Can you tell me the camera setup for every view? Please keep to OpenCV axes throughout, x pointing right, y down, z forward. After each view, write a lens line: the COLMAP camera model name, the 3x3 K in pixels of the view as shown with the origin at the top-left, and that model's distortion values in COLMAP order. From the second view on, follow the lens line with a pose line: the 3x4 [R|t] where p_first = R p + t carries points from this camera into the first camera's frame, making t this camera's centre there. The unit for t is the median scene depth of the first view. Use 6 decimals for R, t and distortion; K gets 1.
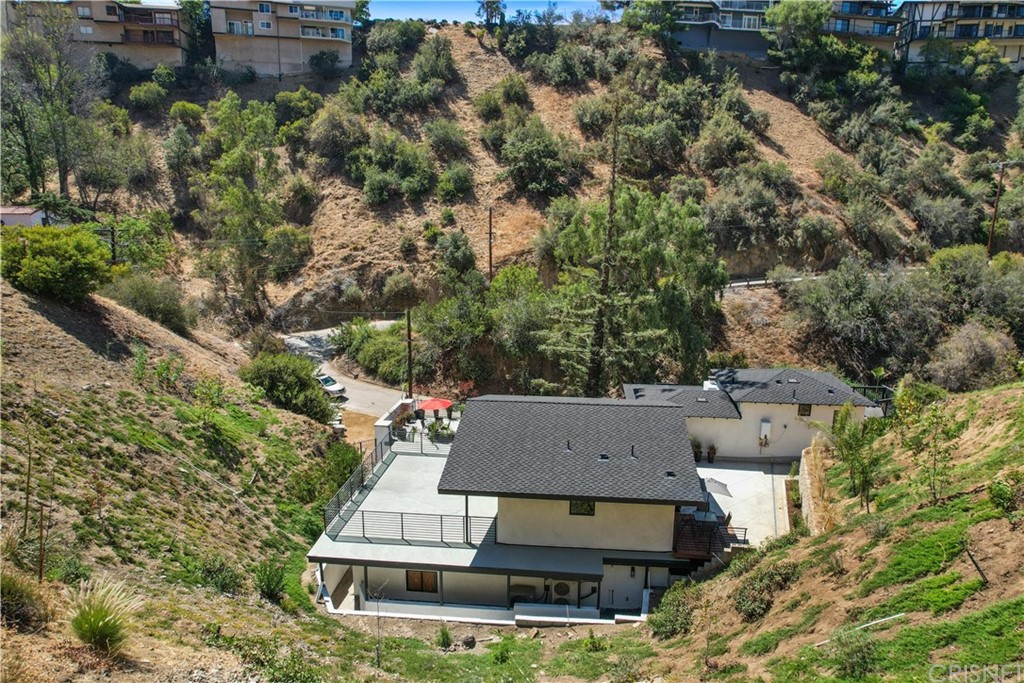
lens RADIAL K [[578.9, 0, 512.0], [0, 578.9, 341.5], [0, 0, 1]] dist [0.001214, 0.000405]
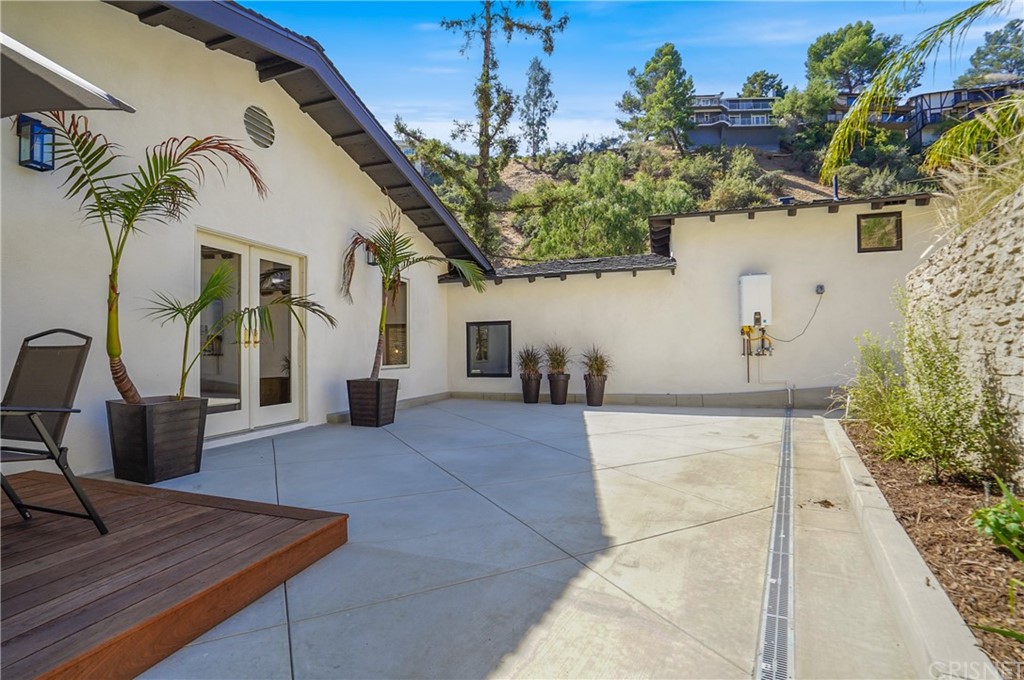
lens RADIAL K [[439.3, 0, 510.5], [0, 439.3, 359.7], [0, 0, 1]] dist [-0.045680, 0.007268]
pose [[0.981772, -0.001450, -0.190058, 0.109677], [-0.035952, 0.980501, -0.193195, 0.074521], [0.186633, 0.196506, 0.962577, 0.235180]]
